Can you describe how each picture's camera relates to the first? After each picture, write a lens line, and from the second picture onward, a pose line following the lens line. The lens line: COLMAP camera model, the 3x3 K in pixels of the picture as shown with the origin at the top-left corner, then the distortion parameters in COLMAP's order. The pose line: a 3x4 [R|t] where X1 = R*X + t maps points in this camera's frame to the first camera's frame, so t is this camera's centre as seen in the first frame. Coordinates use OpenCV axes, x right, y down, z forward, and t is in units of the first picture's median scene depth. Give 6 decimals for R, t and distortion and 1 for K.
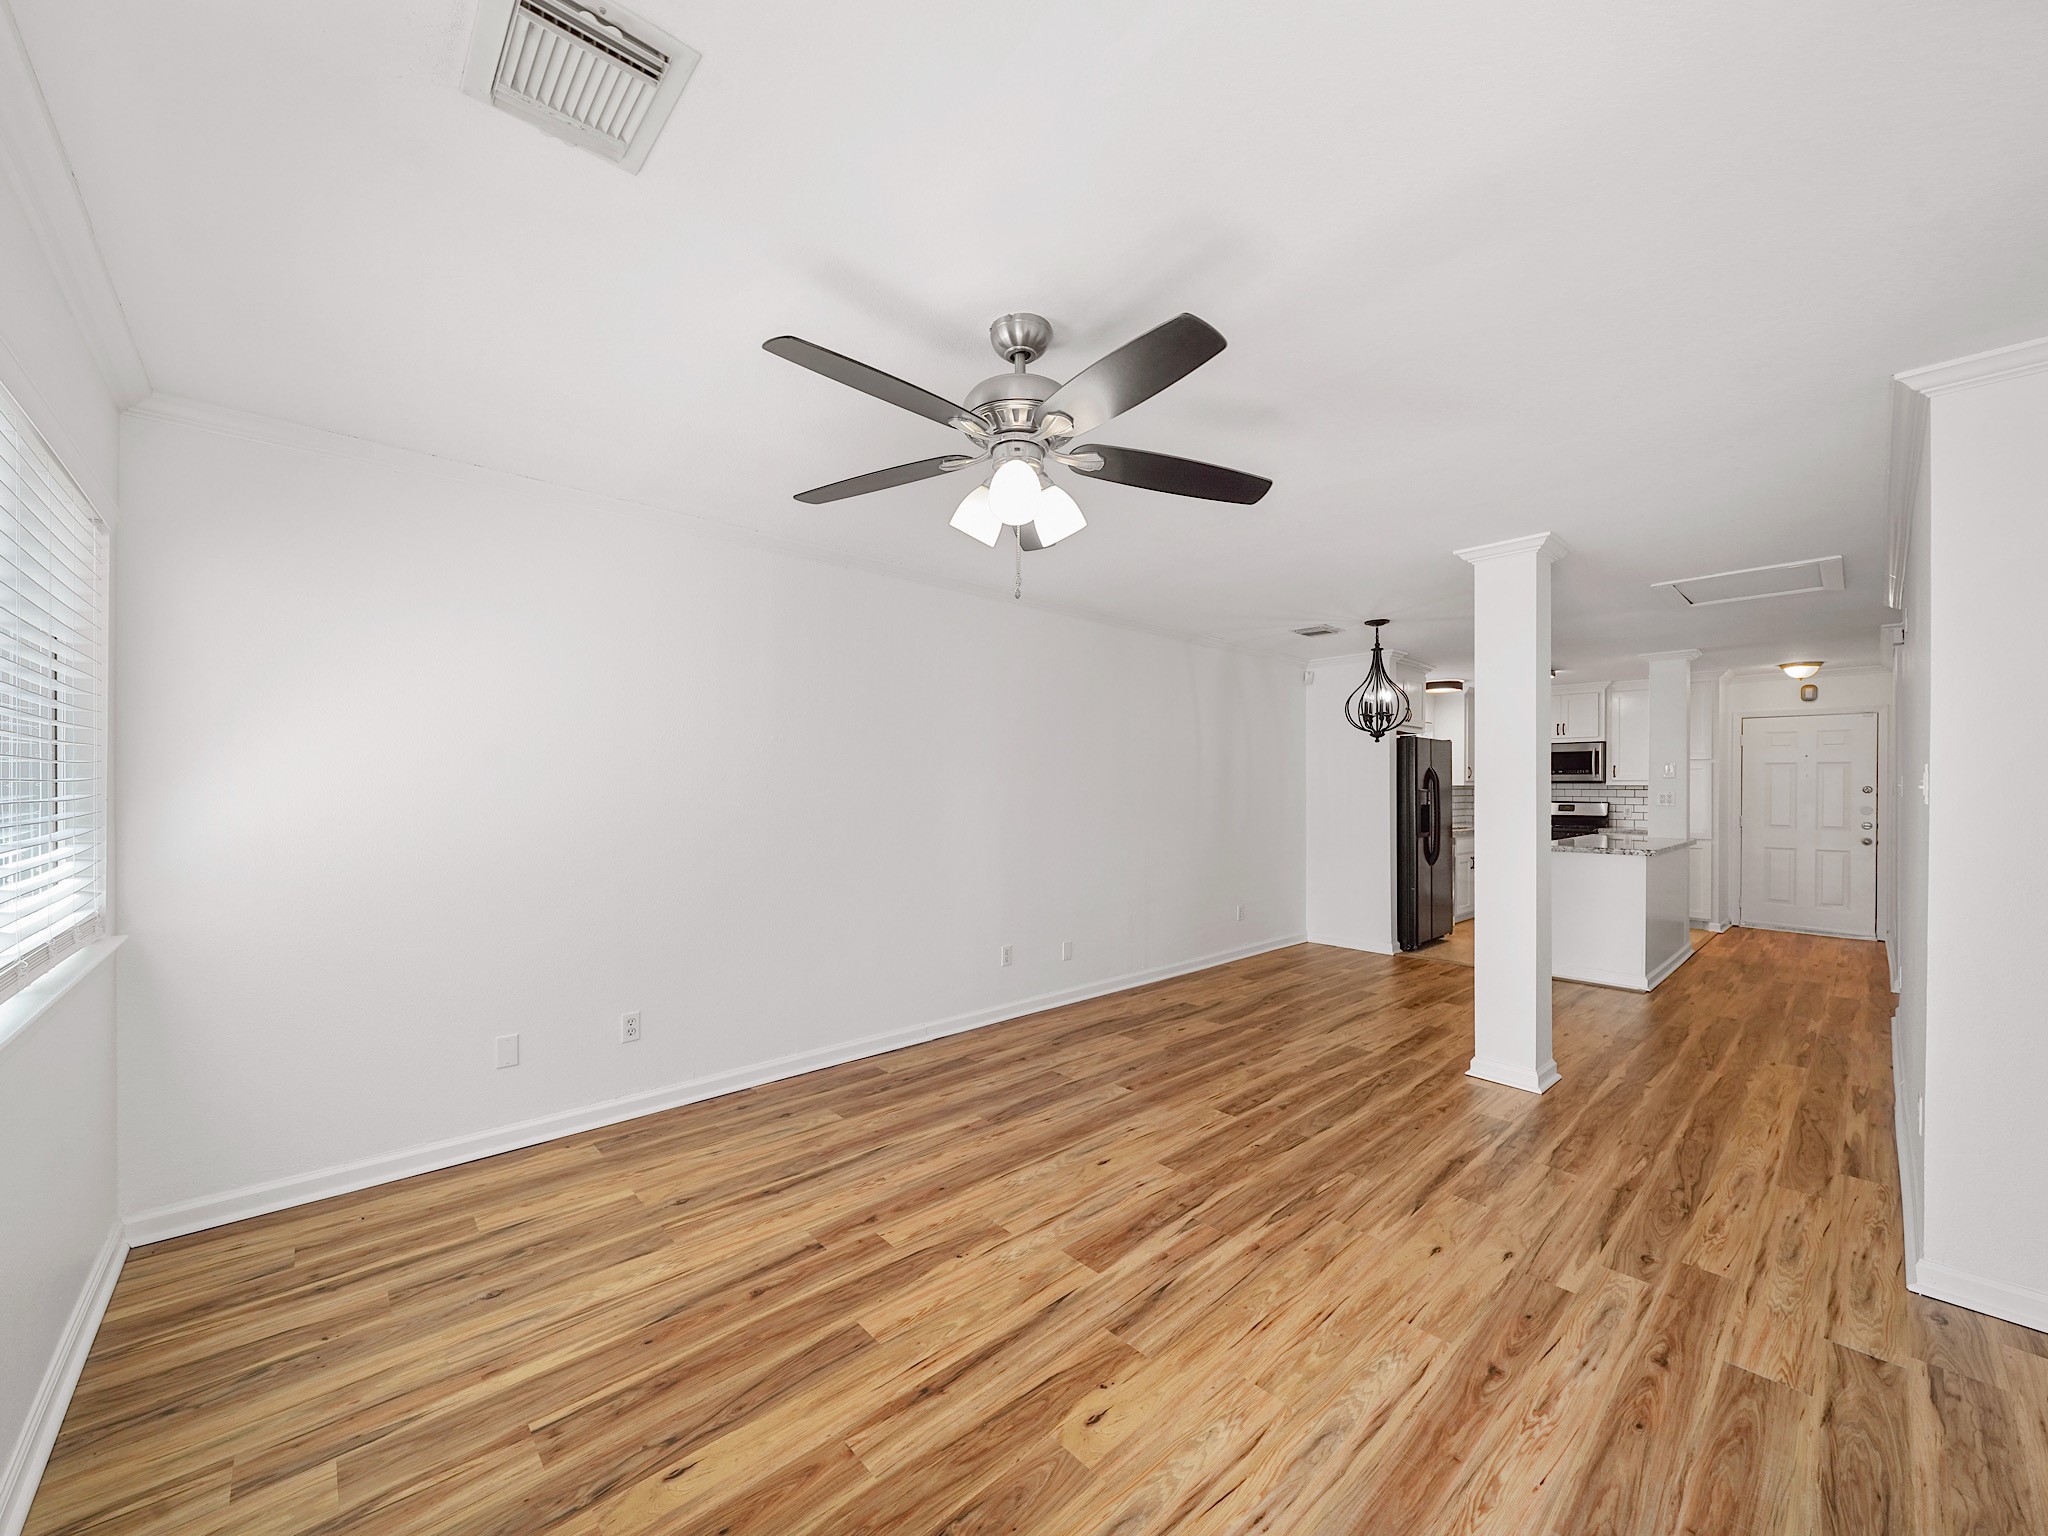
lens RADIAL K [[789.3, 0, 1020.4], [0, 789.3, 792.8], [0, 0, 1]] dist [-0.001489, -0.000153]
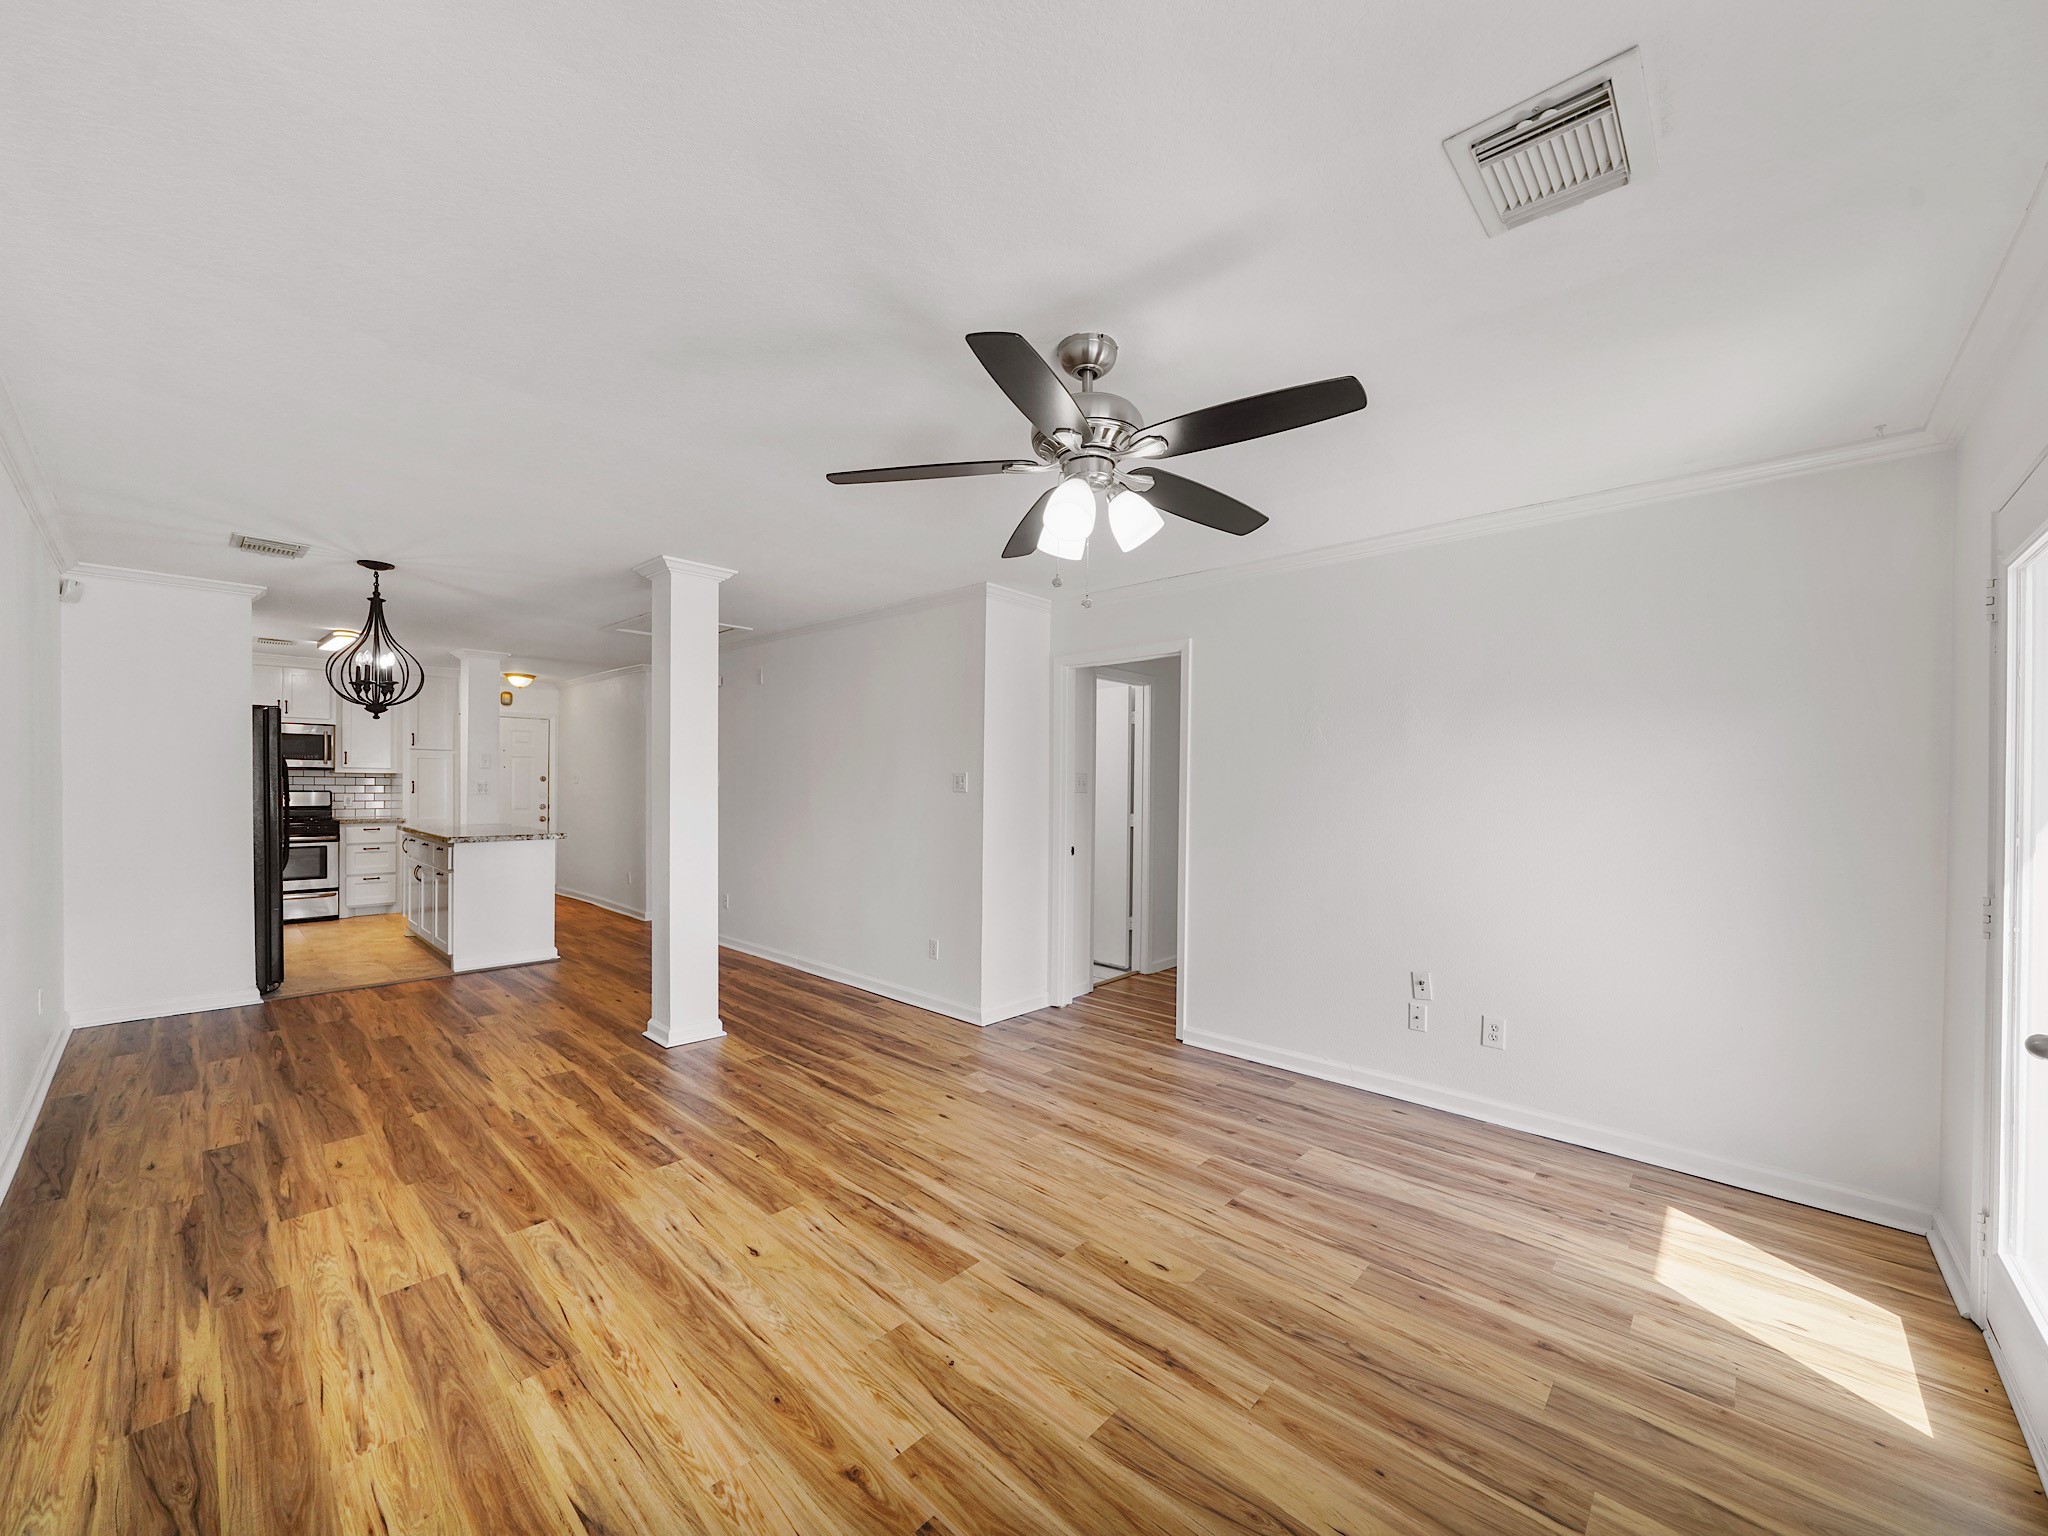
lens RADIAL K [[789.3, 0, 1027.8], [0, 789.3, 774.2], [0, 0, 1]] dist [-0.001489, -0.000153]
pose [[-0.081604, 0.008529, 0.996628, -0.632639], [-0.005381, 0.999945, -0.008998, -0.008387], [-0.996650, -0.006097, -0.081554, 0.697916]]
